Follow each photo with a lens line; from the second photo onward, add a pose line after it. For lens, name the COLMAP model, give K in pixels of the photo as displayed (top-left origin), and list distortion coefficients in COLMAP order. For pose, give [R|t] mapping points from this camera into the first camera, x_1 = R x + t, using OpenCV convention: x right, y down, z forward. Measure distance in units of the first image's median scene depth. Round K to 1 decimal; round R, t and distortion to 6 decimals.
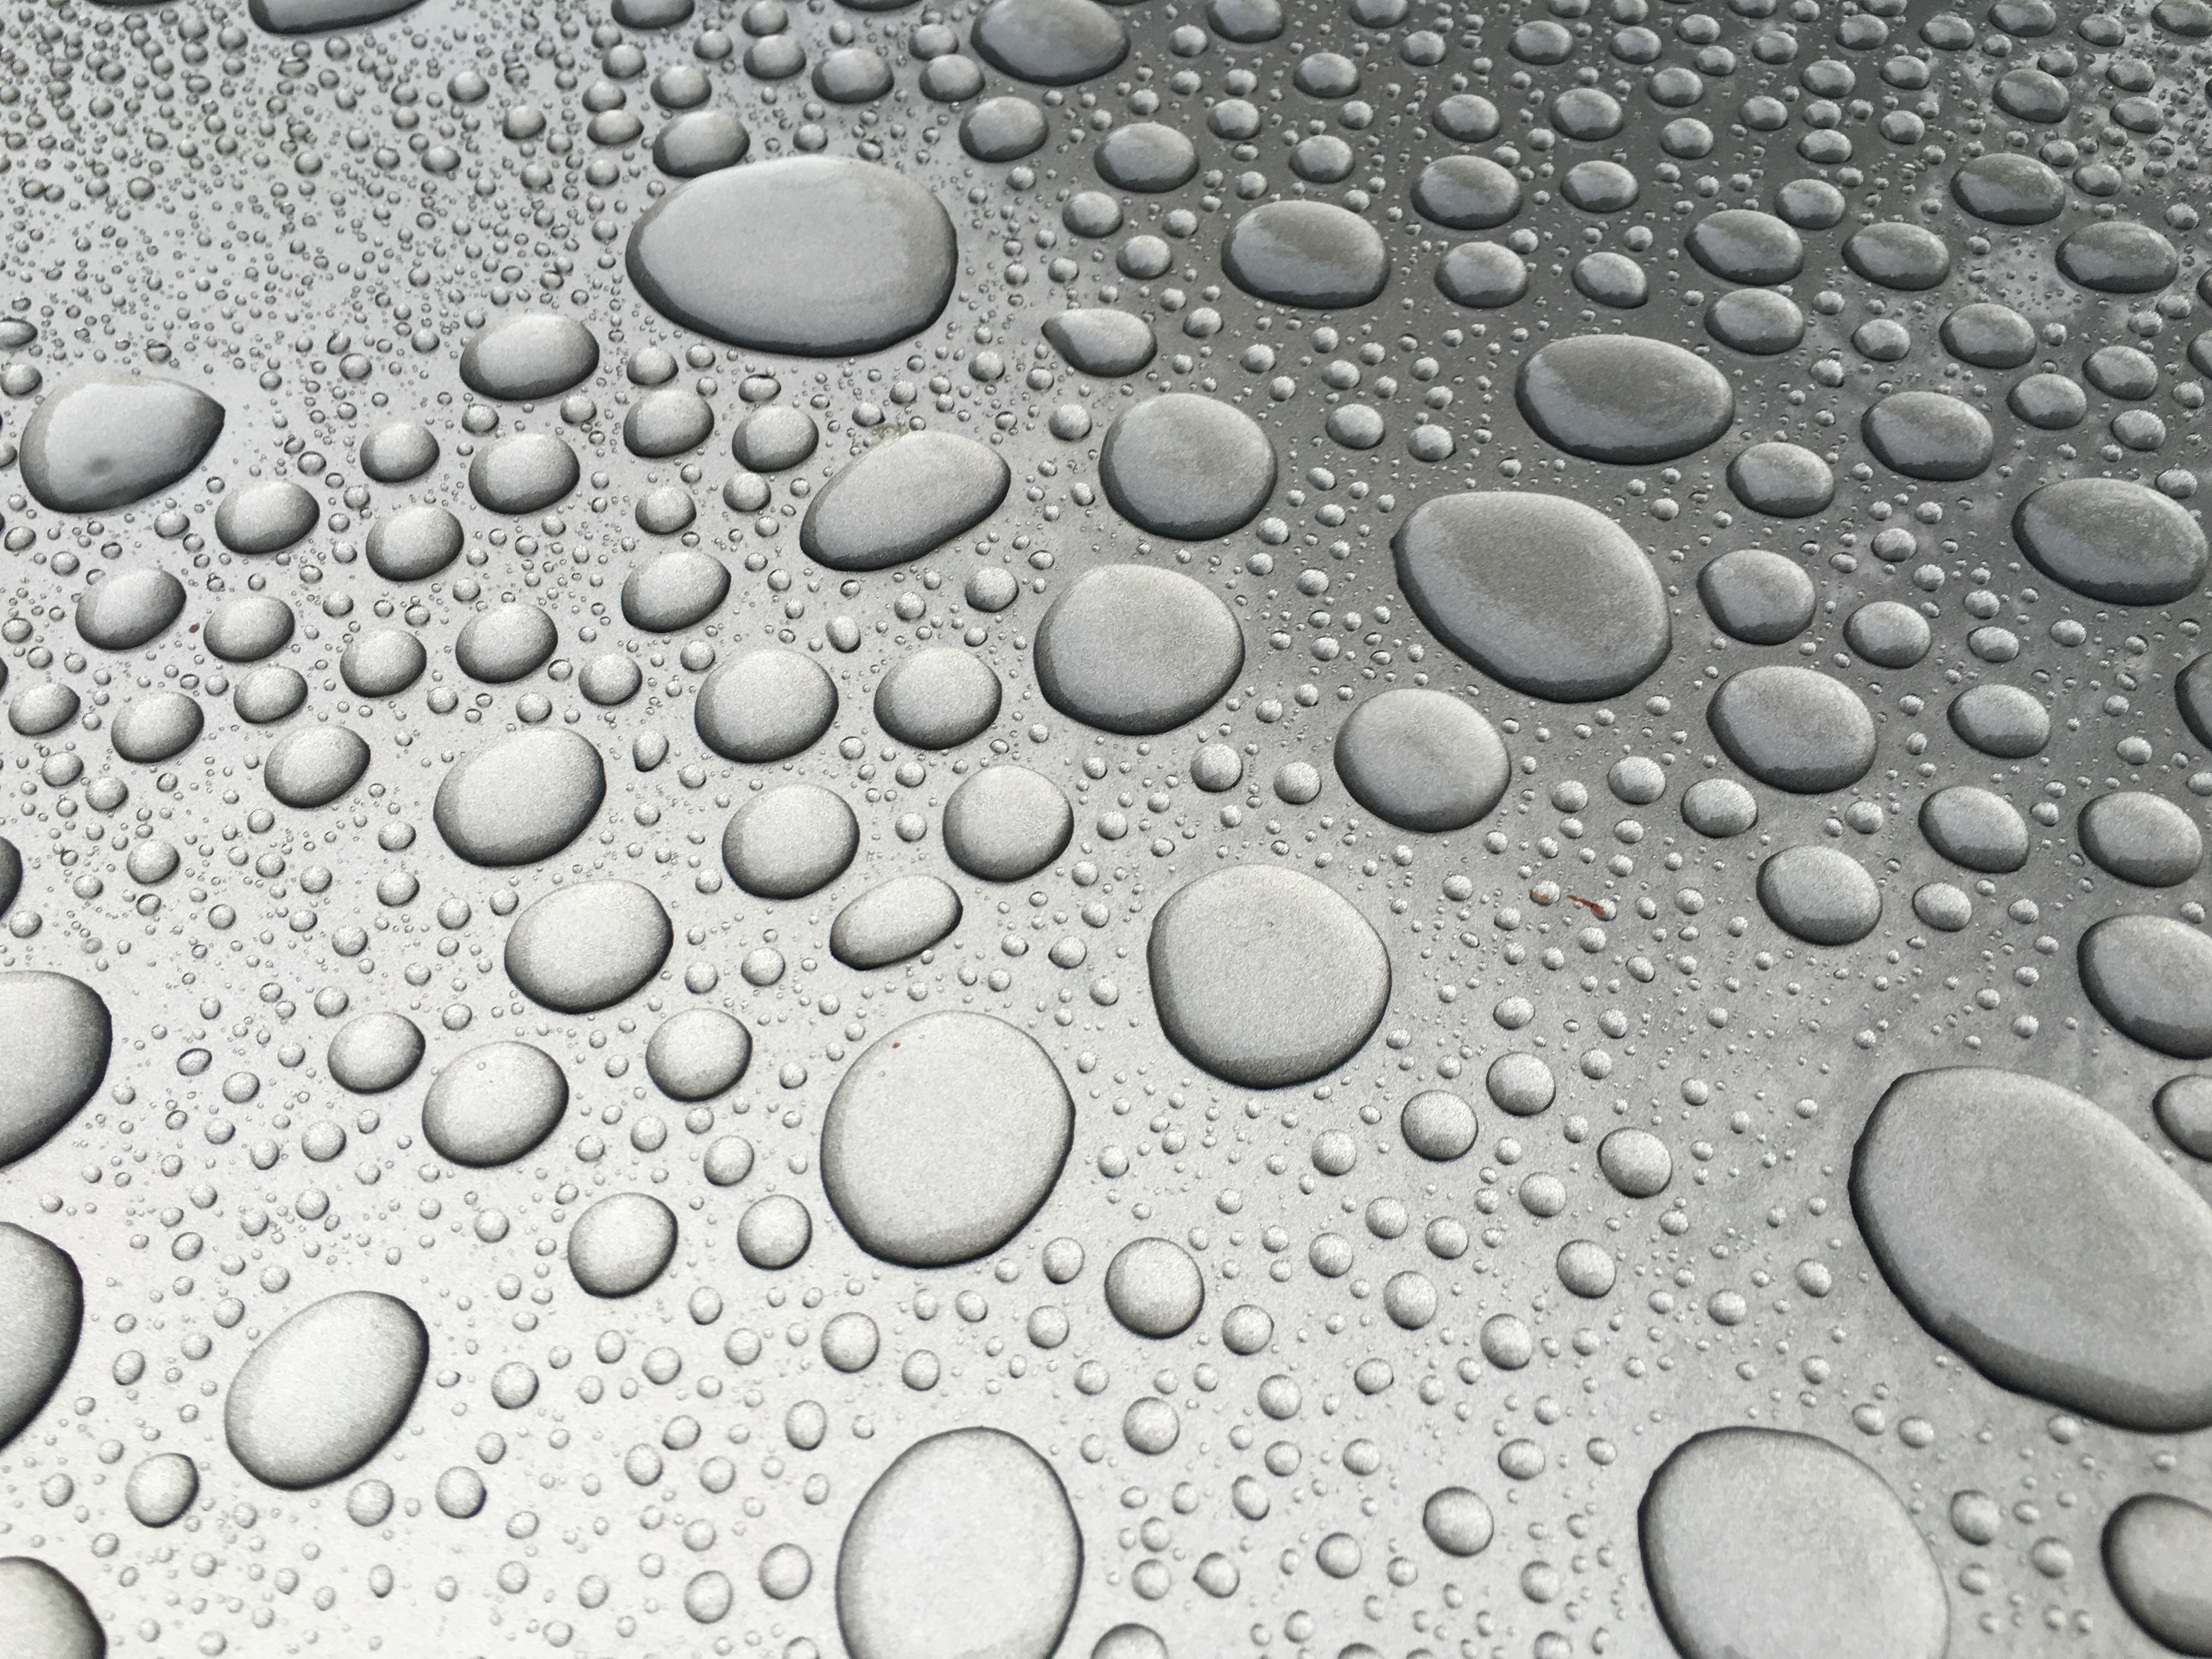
lens RADIAL K [[1892.0, 0, 1177.1], [0, 1892.0, 834.0], [0, 0, 1]] dist [0.068026, -0.098063]
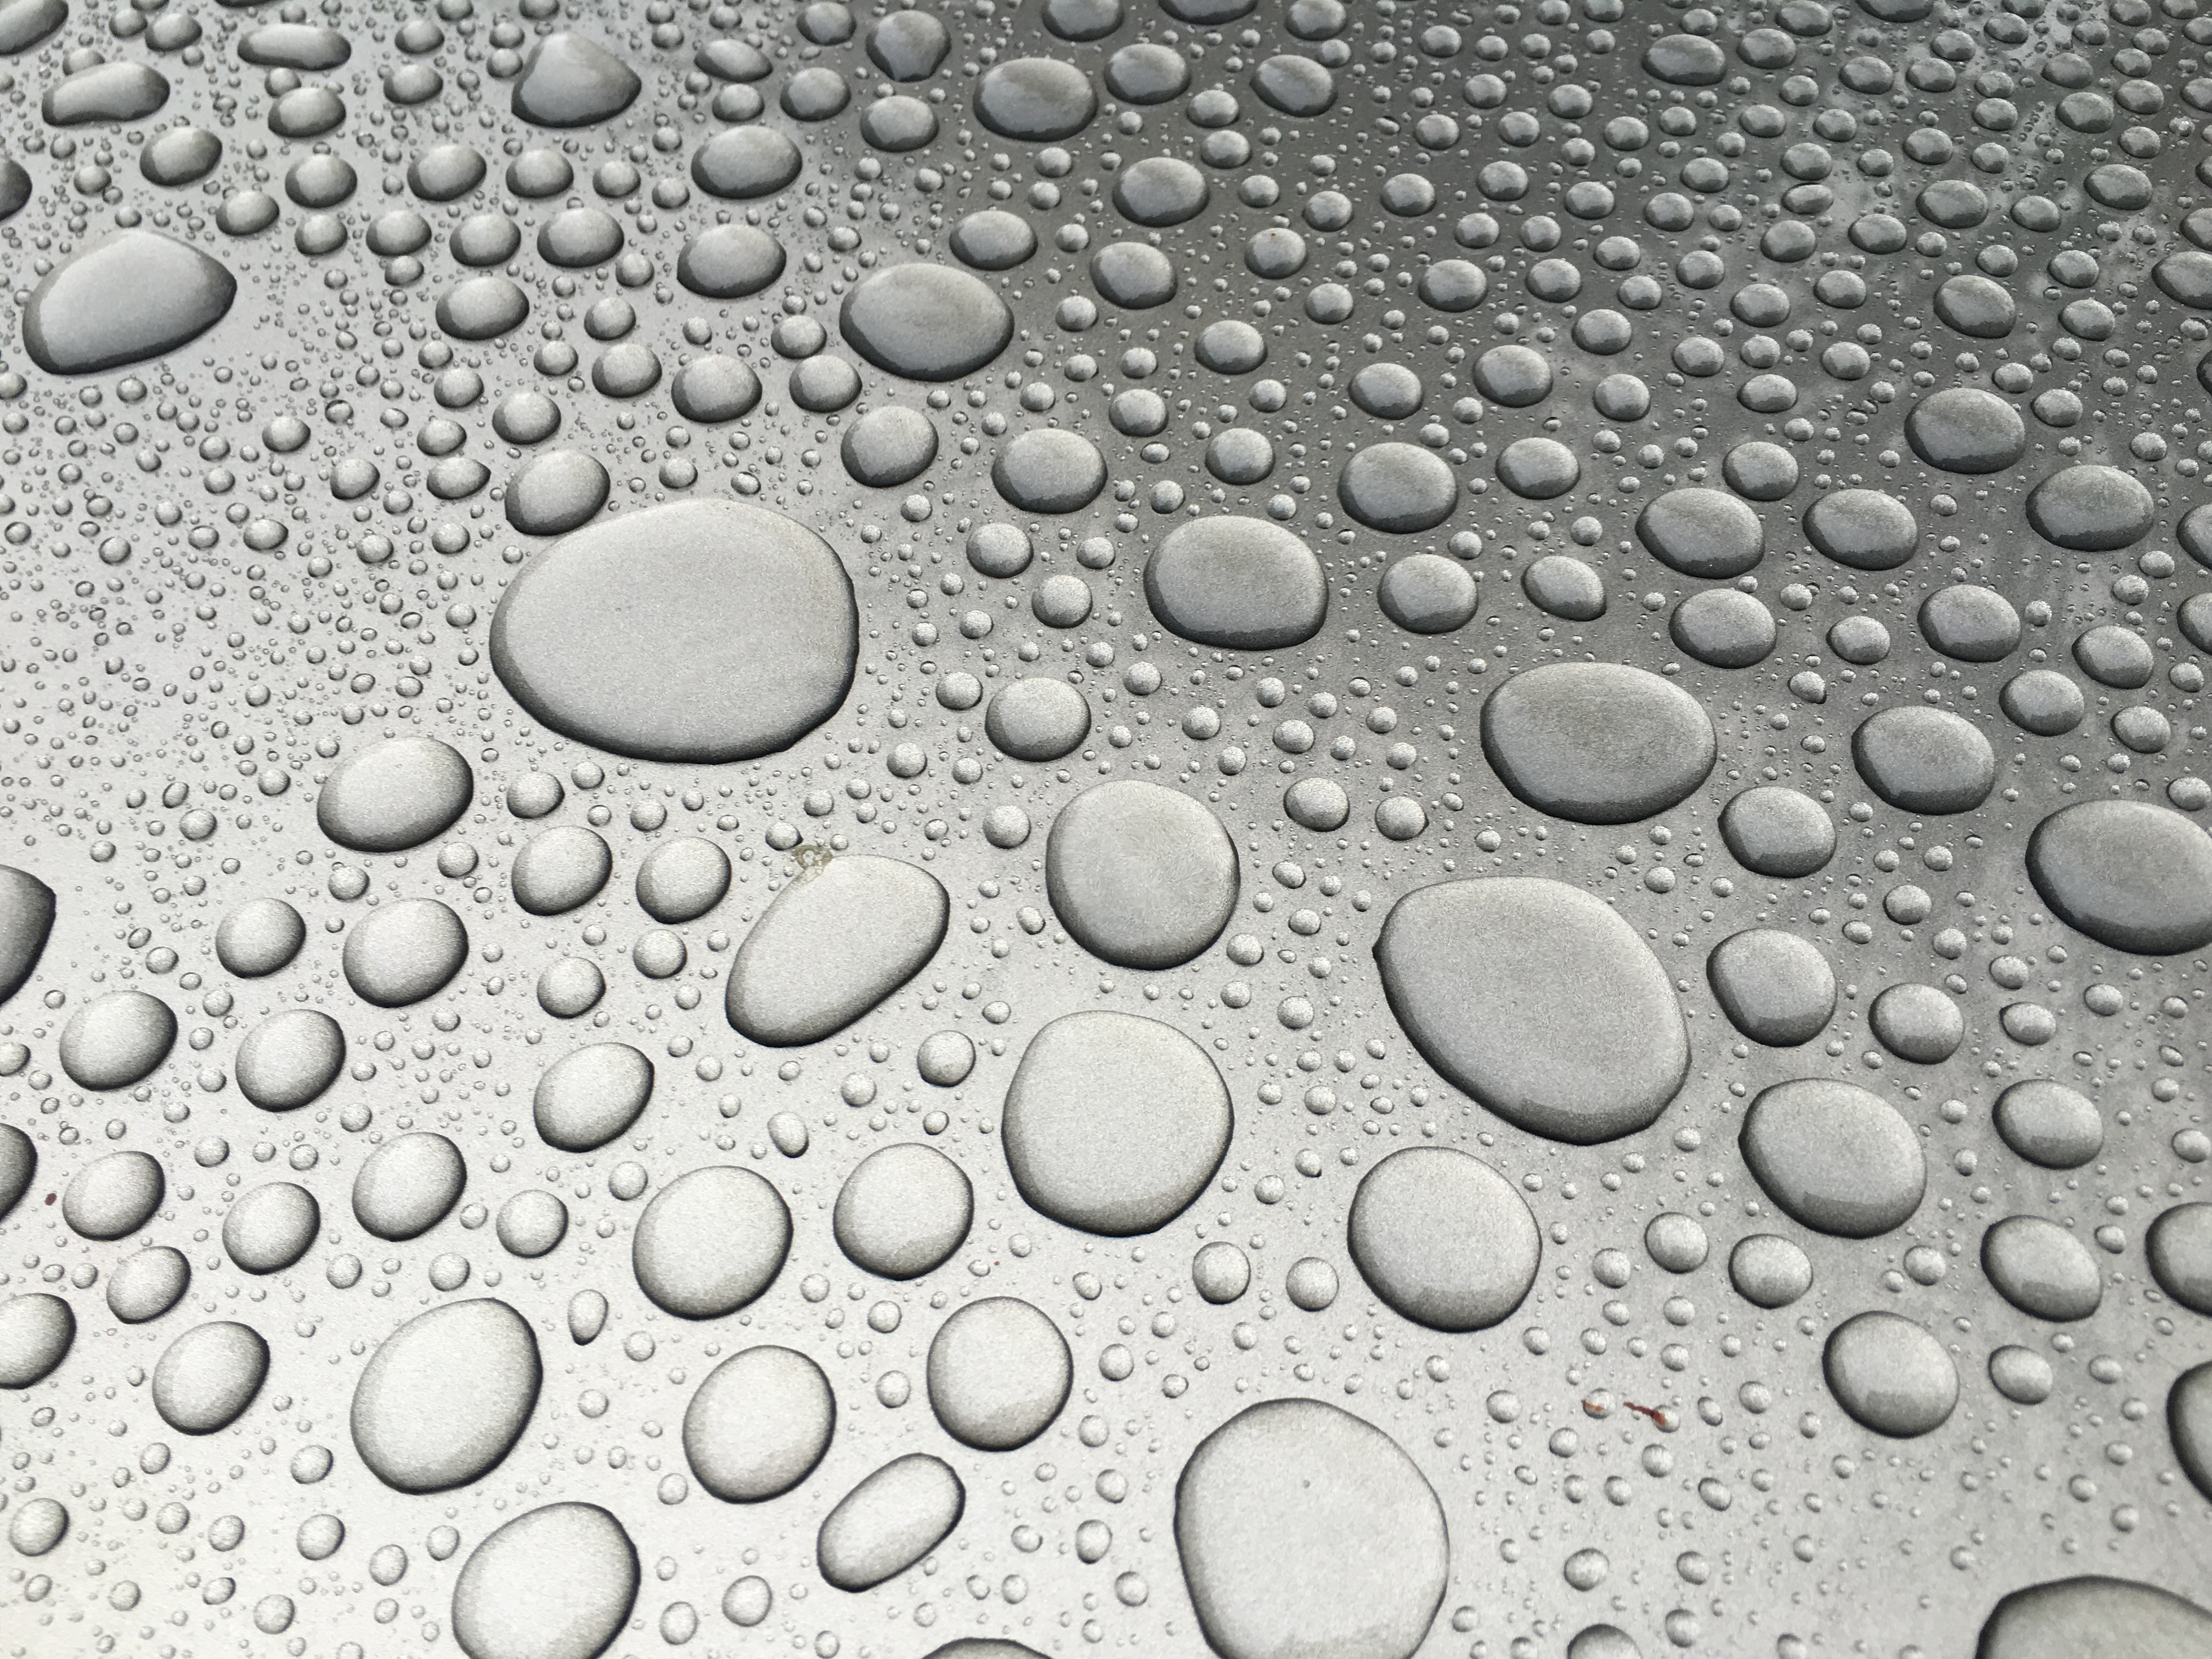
lens RADIAL K [[1892.0, 0, 1168.9], [0, 1892.0, 817.1], [0, 0, 1]] dist [0.068026, -0.098063]
pose [[0.993905, -0.097101, 0.052188, -0.025759], [0.095059, 0.994656, 0.040284, -0.247475], [-0.055821, -0.035077, 0.997824, 0.085213]]
